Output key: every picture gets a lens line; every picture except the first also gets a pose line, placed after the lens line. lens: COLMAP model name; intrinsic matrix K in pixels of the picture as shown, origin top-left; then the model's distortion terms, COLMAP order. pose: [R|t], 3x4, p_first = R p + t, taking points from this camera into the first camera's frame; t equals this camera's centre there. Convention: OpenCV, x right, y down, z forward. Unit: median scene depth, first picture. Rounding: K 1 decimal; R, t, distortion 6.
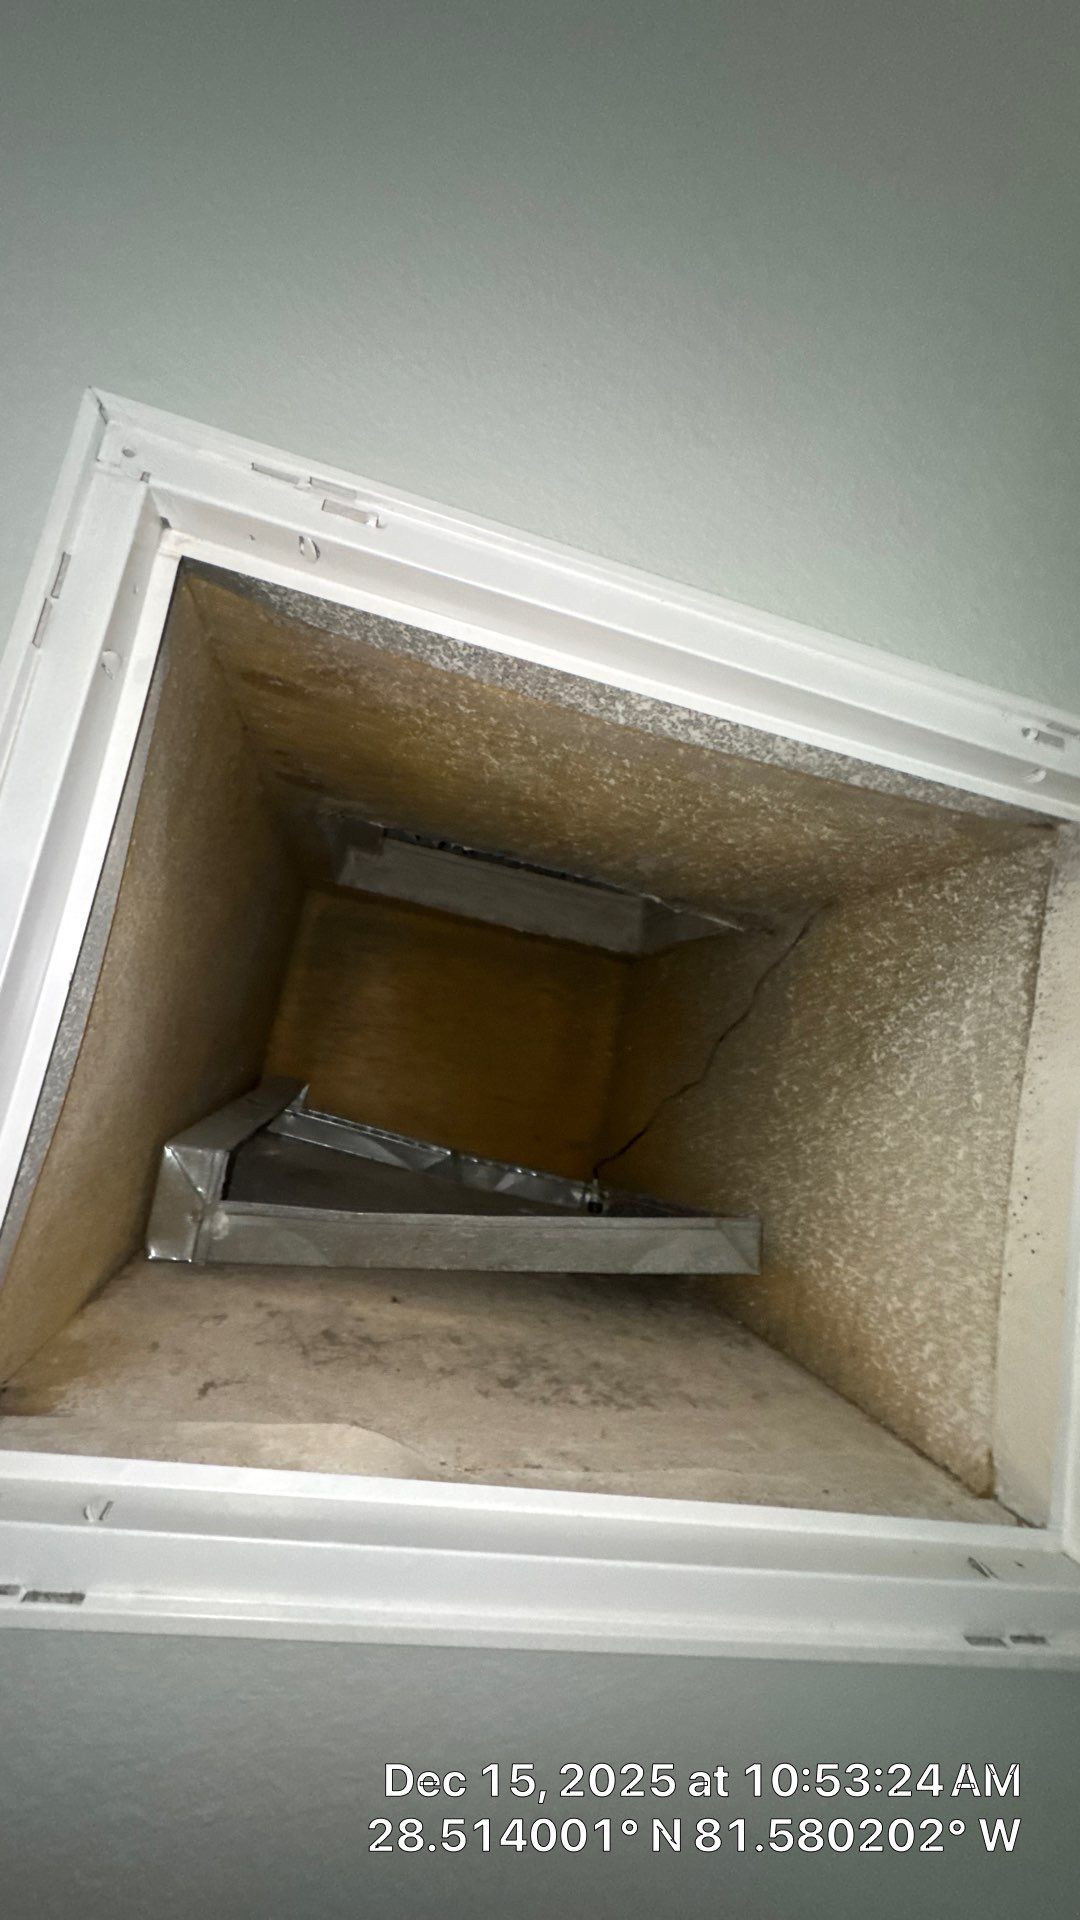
lens RADIAL K [[770.5, 0, 539.9], [0, 770.5, 953.7], [0, 0, 1]] dist [-0.006254, 0.000675]
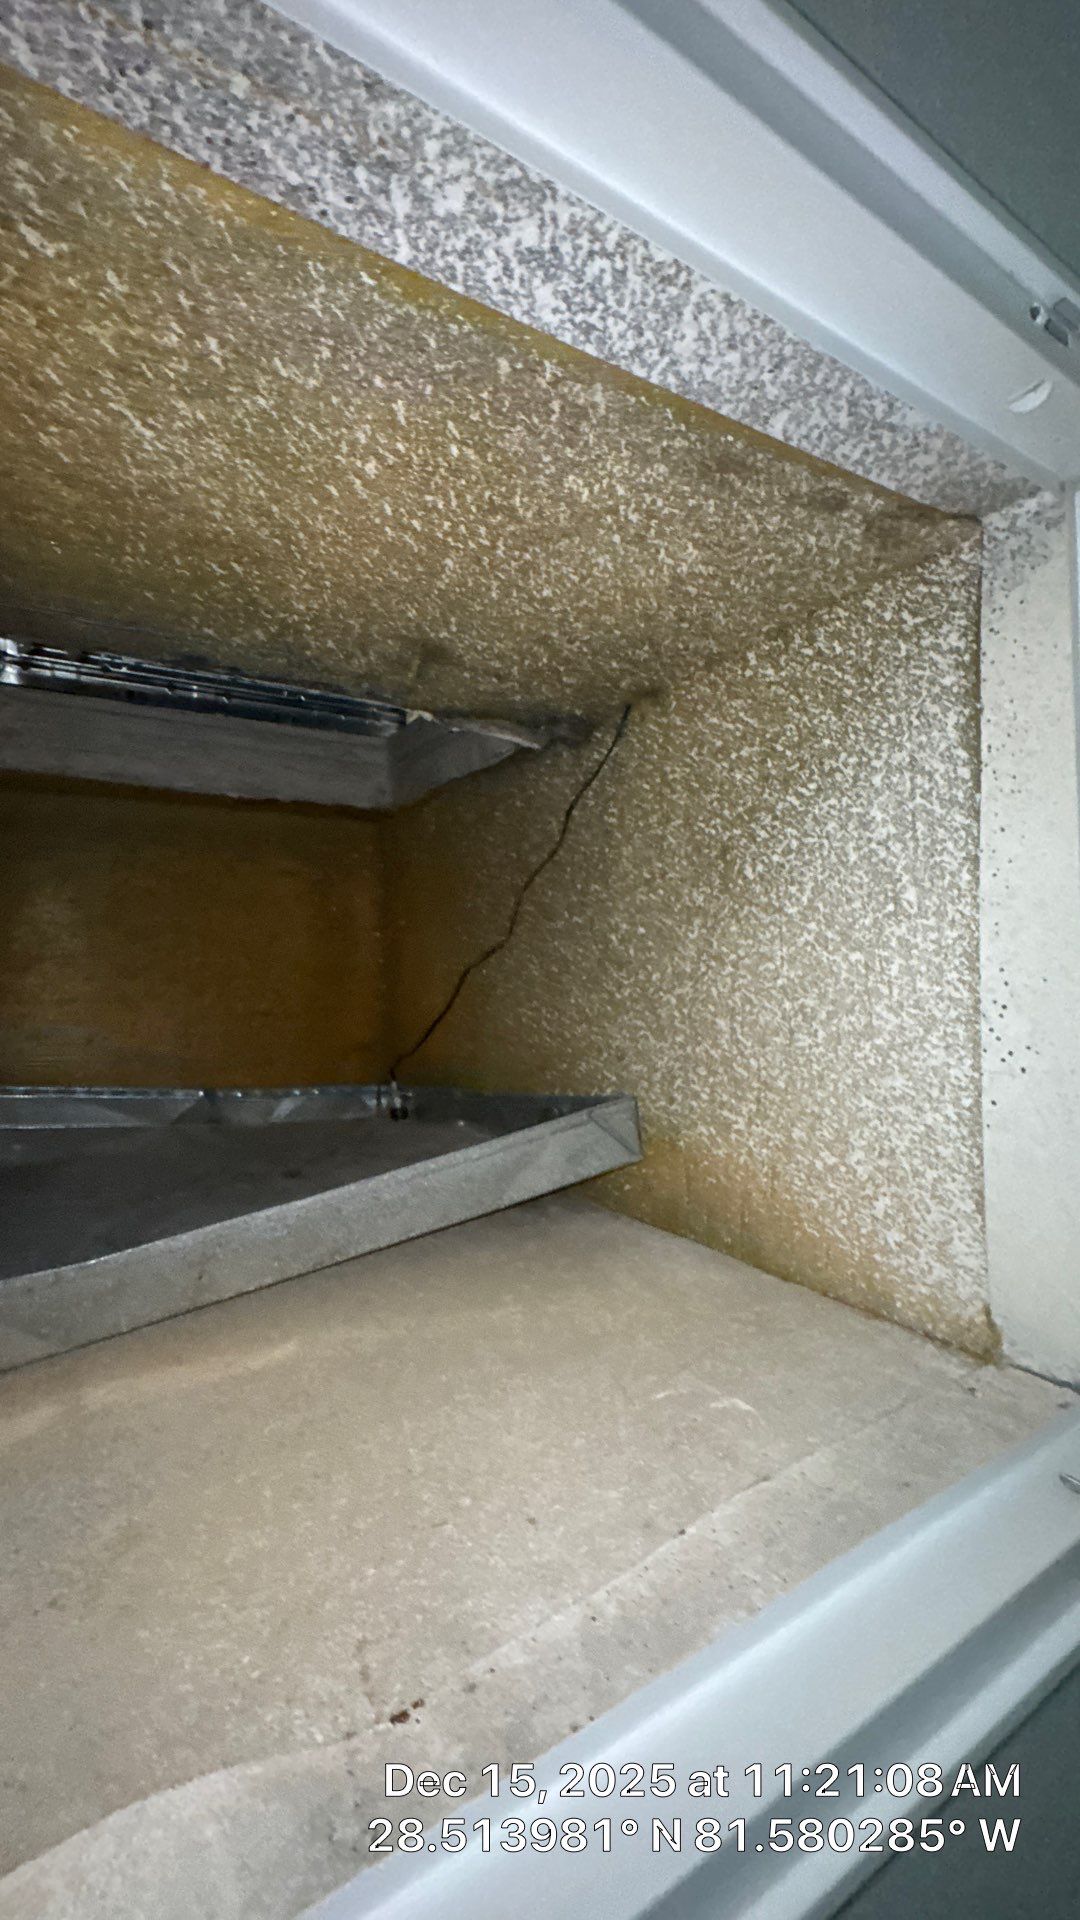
lens RADIAL K [[770.5, 0, 538.5], [0, 770.5, 956.8], [0, 0, 1]] dist [-0.006254, 0.000675]
pose [[0.926854, -0.198932, 0.318383, -0.042590], [0.141736, 0.970725, 0.193916, 0.035786], [-0.347639, -0.134606, 0.927916, 0.342178]]
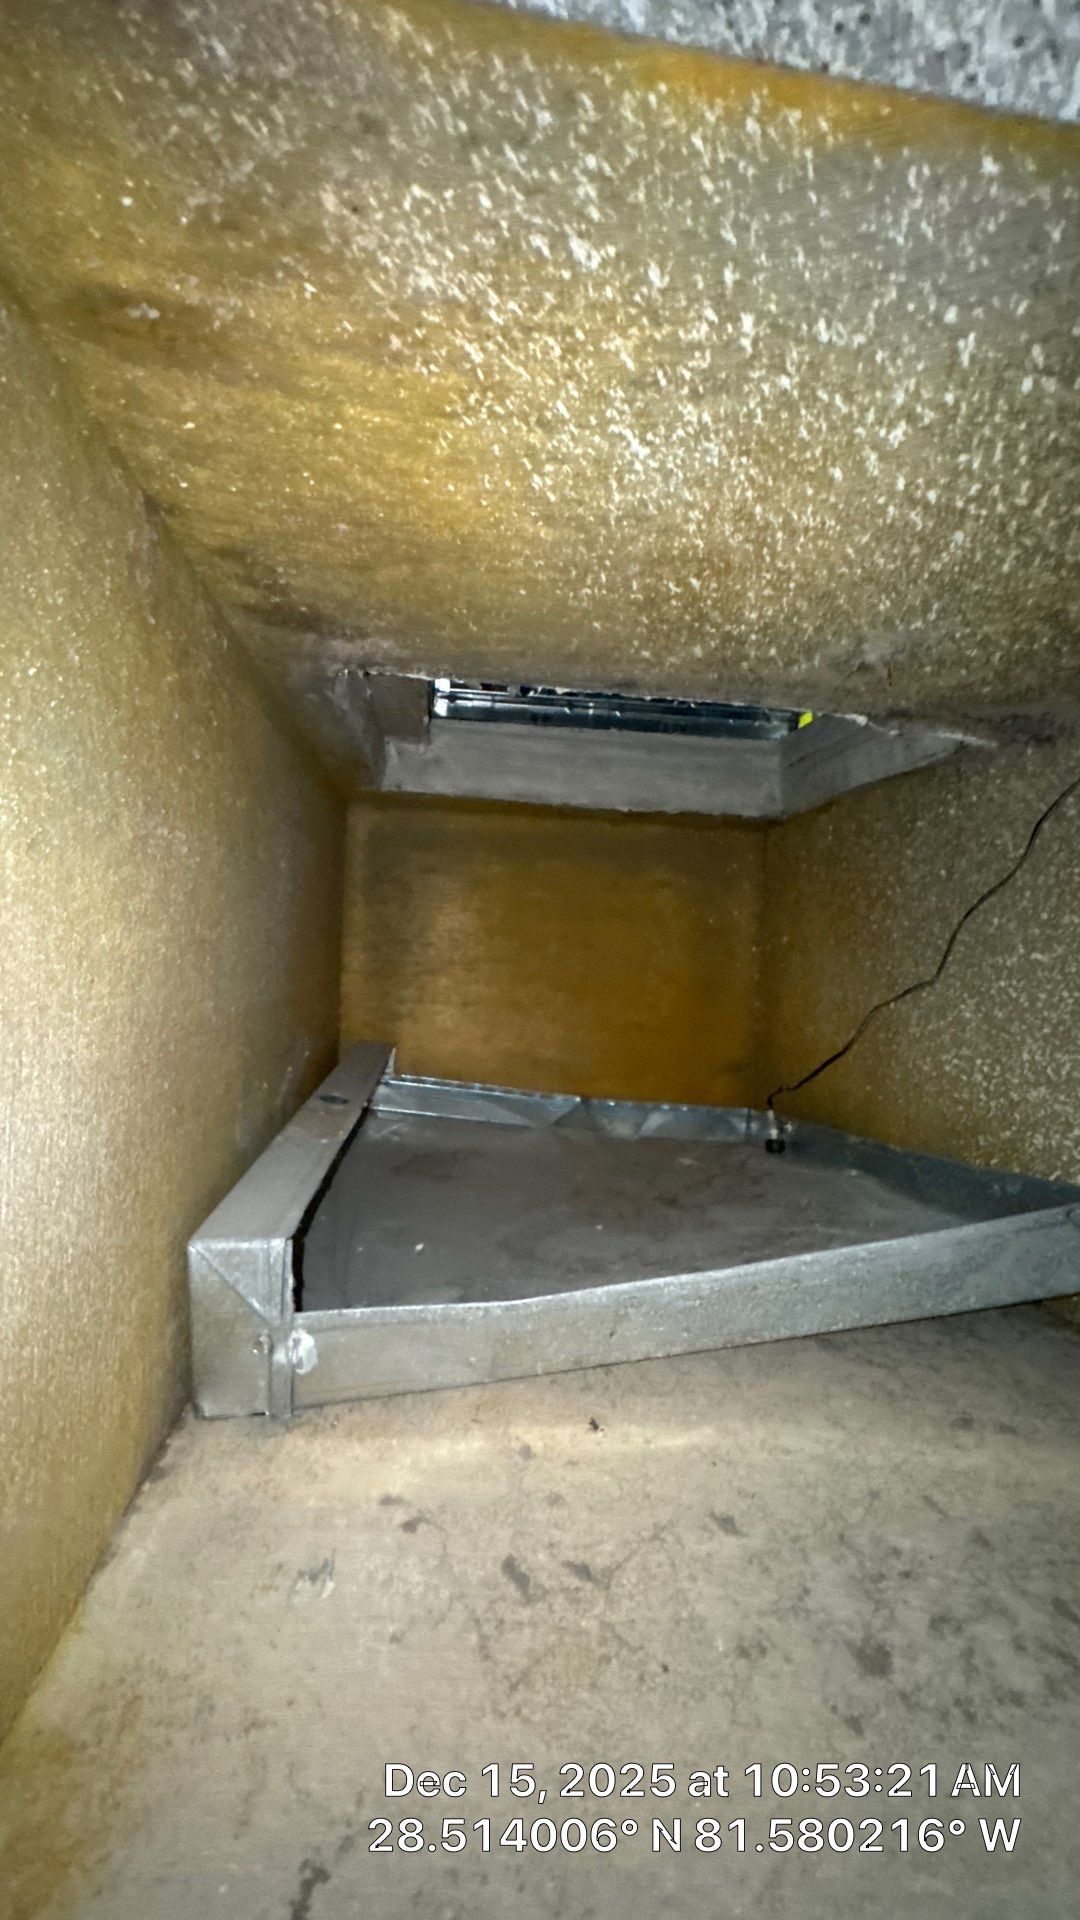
lens RADIAL K [[770.5, 0, 537.0], [0, 770.5, 958.6], [0, 0, 1]] dist [-0.006254, 0.000675]
pose [[0.982845, -0.154957, -0.100016, -0.113454], [0.167883, 0.976195, 0.137328, -0.013296], [0.076355, -0.151763, 0.985463, 0.439819]]
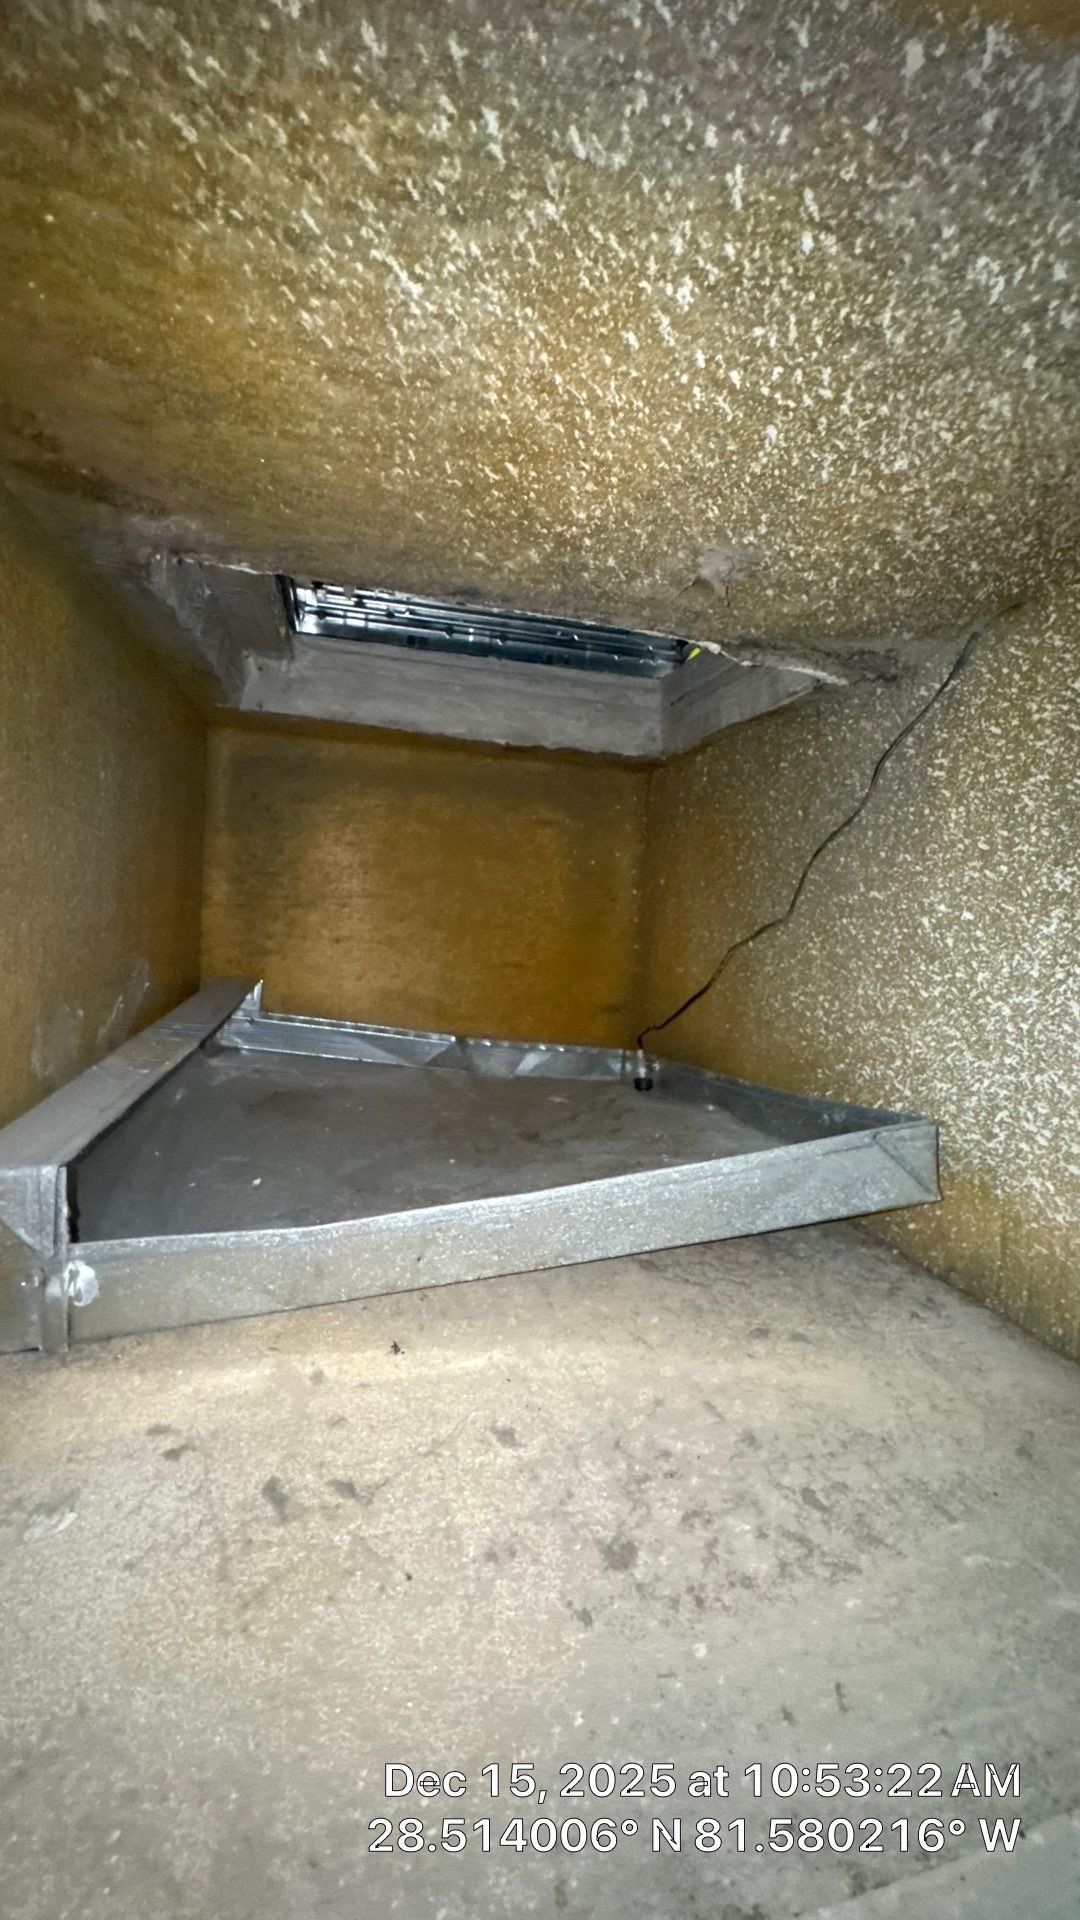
lens RADIAL K [[770.5, 0, 537.4], [0, 770.5, 958.5], [0, 0, 1]] dist [-0.006254, 0.000675]
pose [[0.991175, -0.132491, -0.004199, -0.032604], [0.130319, 0.968153, 0.213767, 0.031487], [-0.024257, -0.212427, 0.976876, 0.463412]]
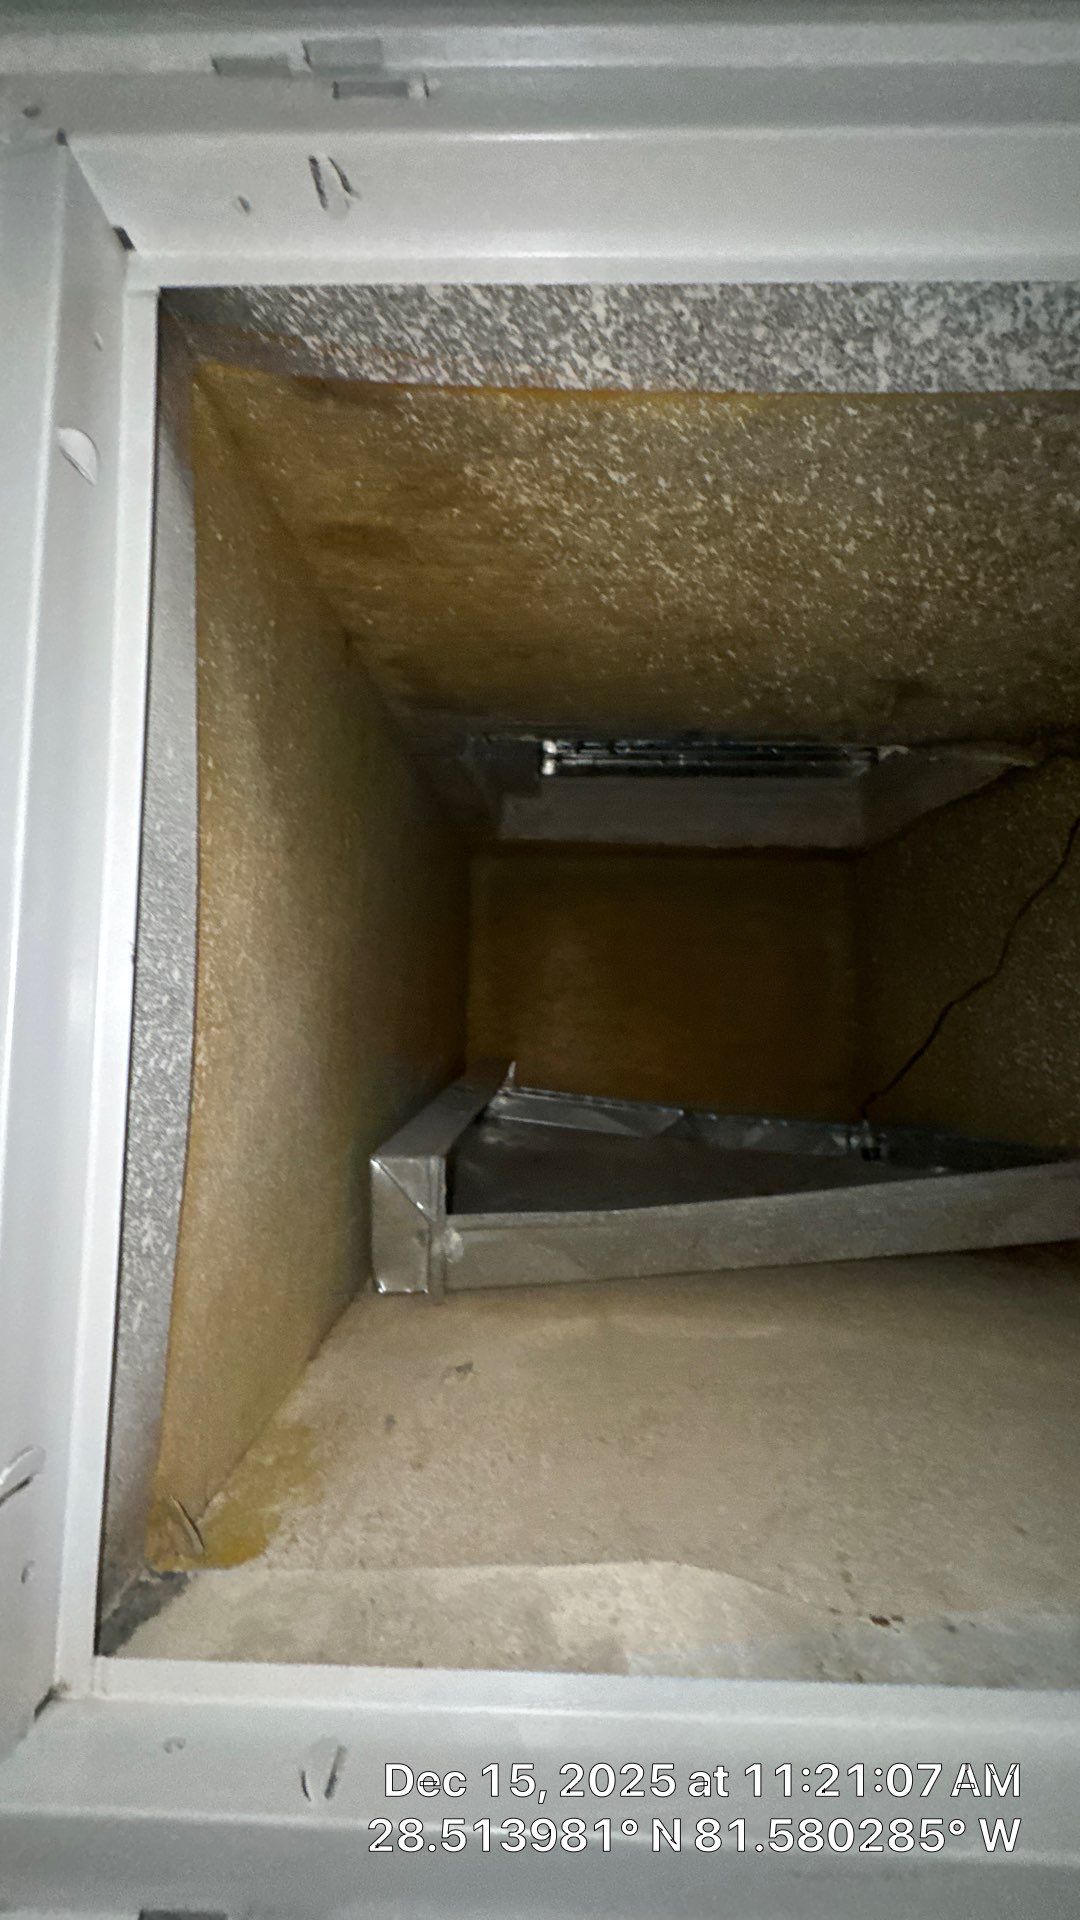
lens RADIAL K [[770.5, 0, 535.5], [0, 770.5, 955.9], [0, 0, 1]] dist [-0.006254, 0.000675]
pose [[0.953131, -0.188271, -0.236844, -0.070125], [0.200407, 0.979312, 0.028028, 0.047265], [0.226667, -0.074180, 0.971143, 0.241320]]
